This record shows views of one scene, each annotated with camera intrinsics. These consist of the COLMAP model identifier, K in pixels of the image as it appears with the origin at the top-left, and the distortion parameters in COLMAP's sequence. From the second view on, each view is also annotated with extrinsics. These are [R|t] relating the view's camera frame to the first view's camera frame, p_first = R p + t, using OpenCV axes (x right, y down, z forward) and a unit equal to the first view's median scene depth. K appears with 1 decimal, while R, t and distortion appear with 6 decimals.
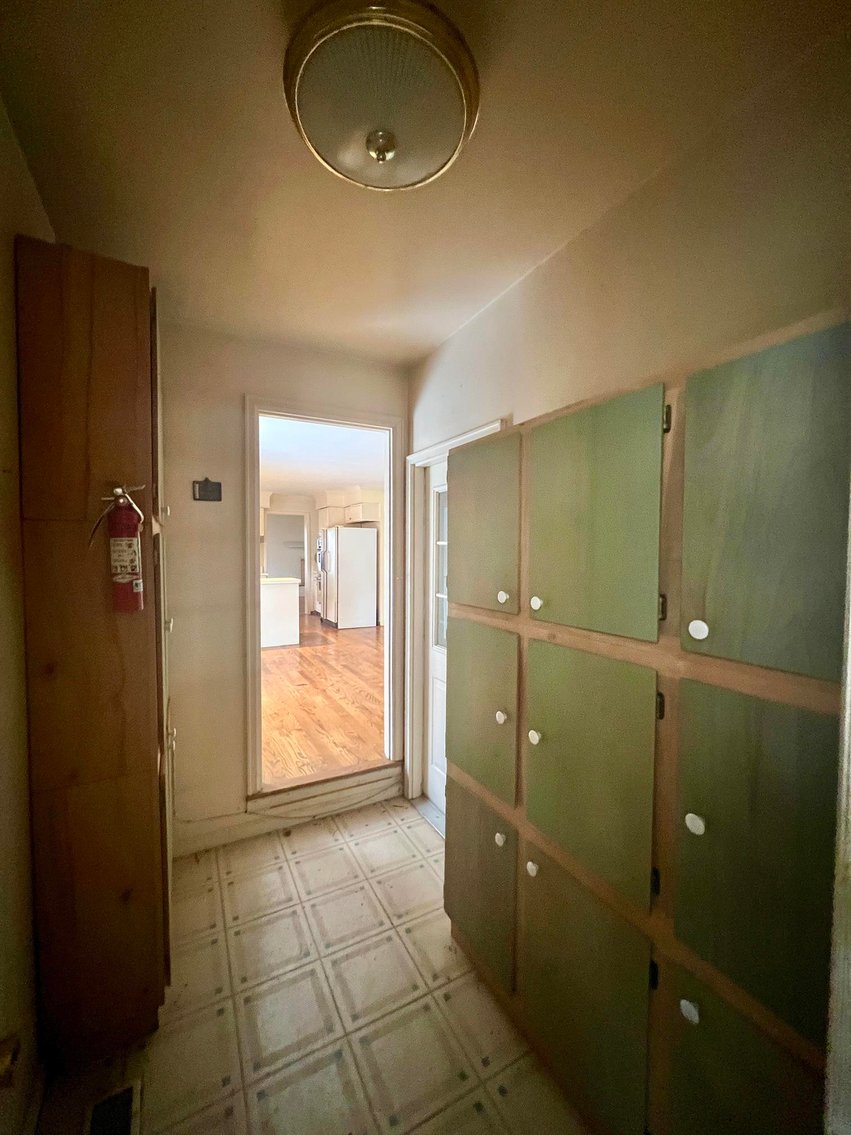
lens RADIAL K [[452.6, 0, 423.7], [0, 452.6, 571.0], [0, 0, 1]] dist [0.001500, -0.000202]
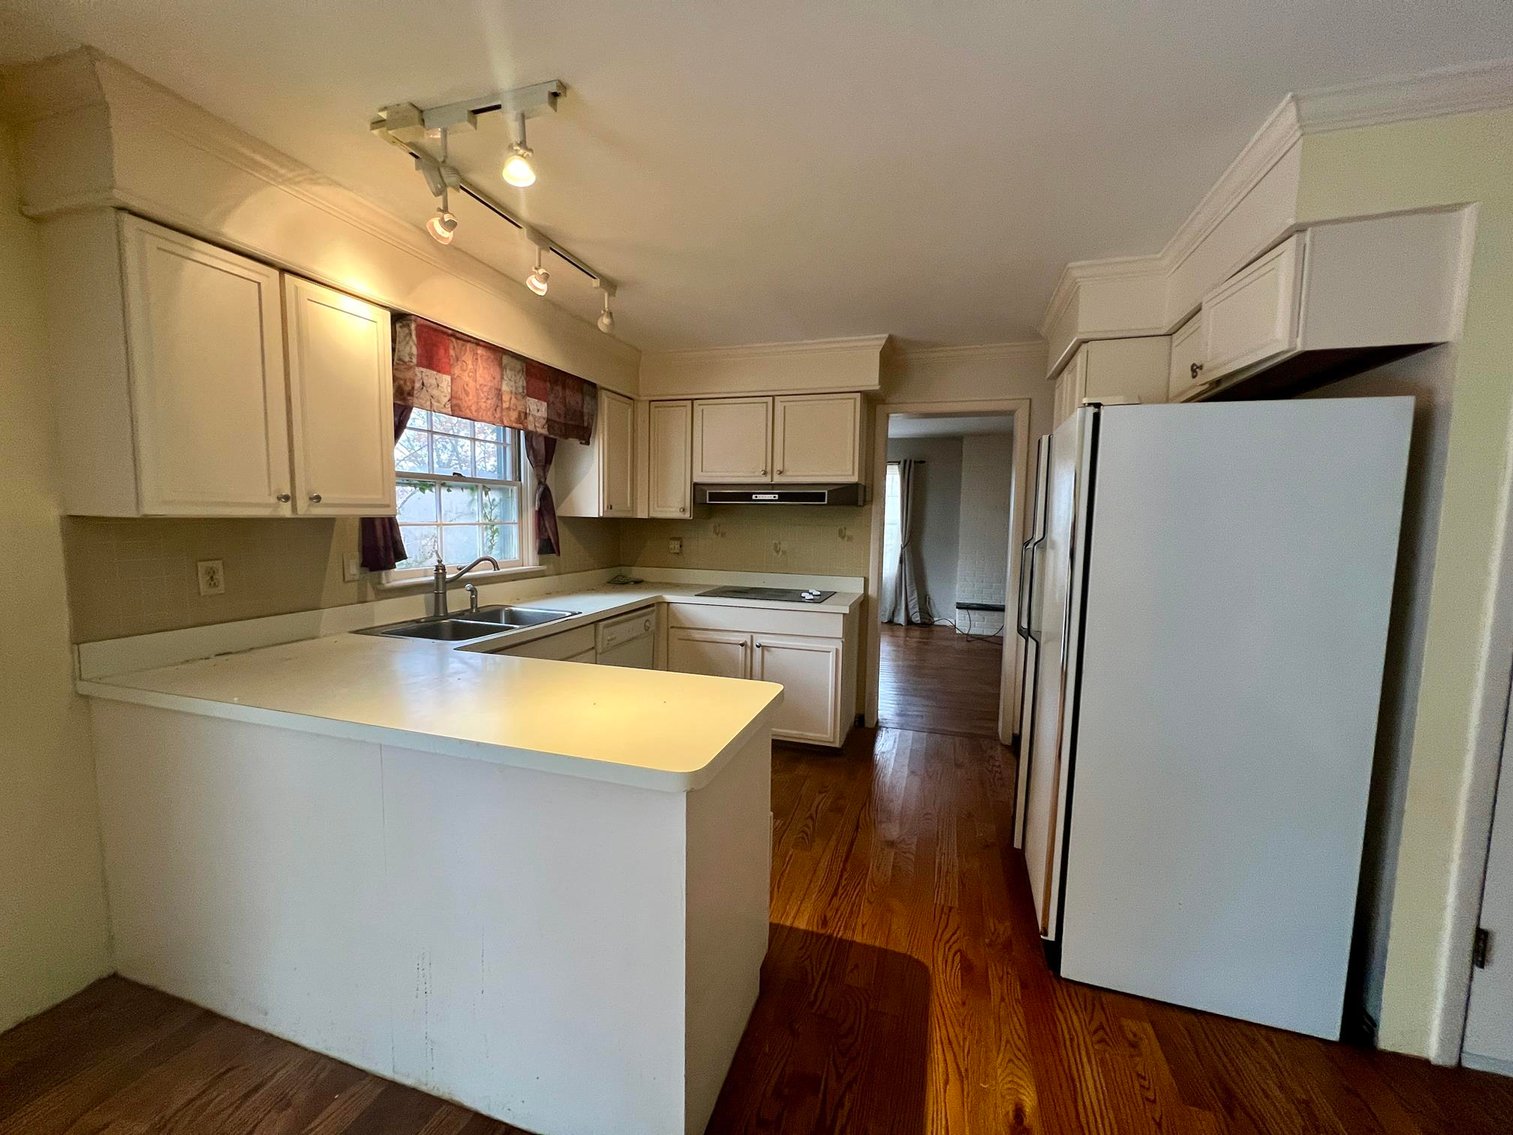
lens RADIAL K [[603.3, 0, 753.7], [0, 603.3, 569.0], [0, 0, 1]] dist [0.001500, -0.000202]
pose [[0.695749, 0.072828, -0.714583, -0.108662], [-0.042851, 0.997283, 0.059918, -0.042658], [0.717006, -0.011067, 0.696979, 0.716031]]
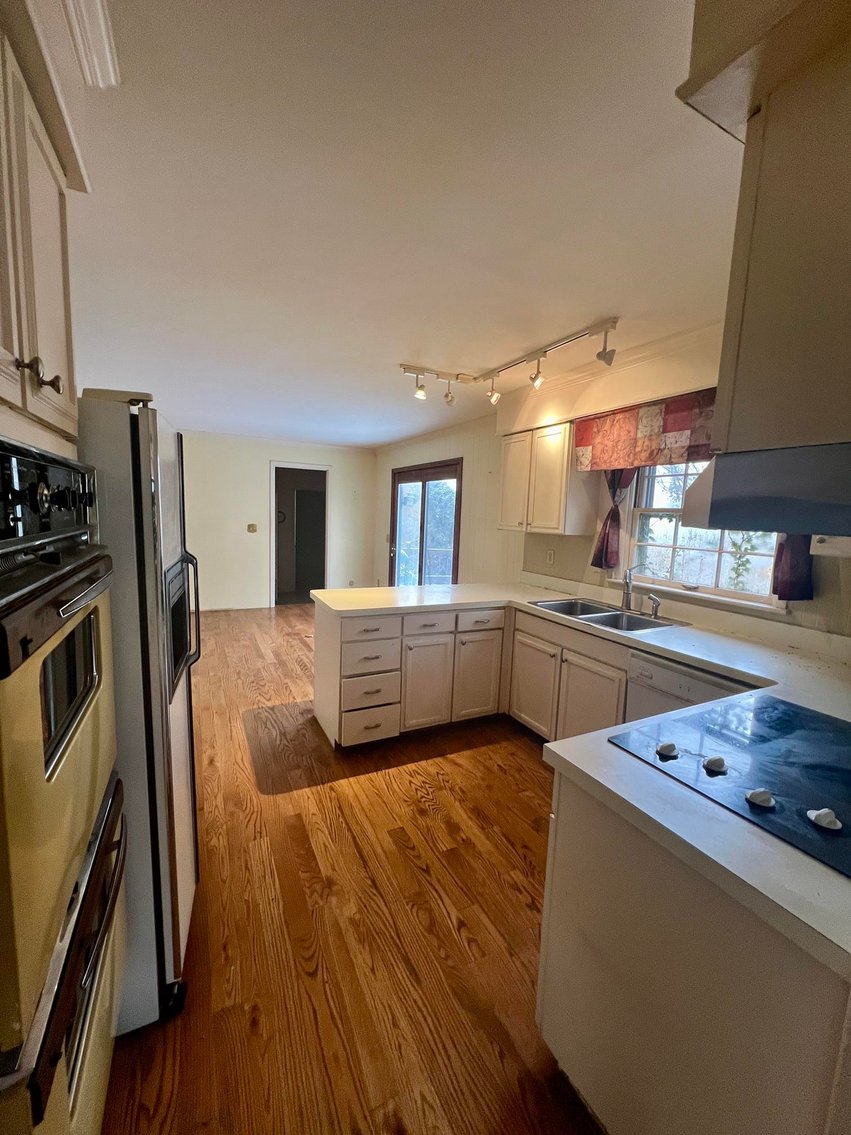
lens RADIAL K [[452.6, 0, 423.6], [0, 452.6, 568.6], [0, 0, 1]] dist [0.001500, -0.000202]
pose [[-0.998852, -0.044965, 0.016502, -0.325251], [-0.041774, 0.986370, 0.159150, -0.071862], [-0.023434, 0.158278, -0.987117, 1.198650]]
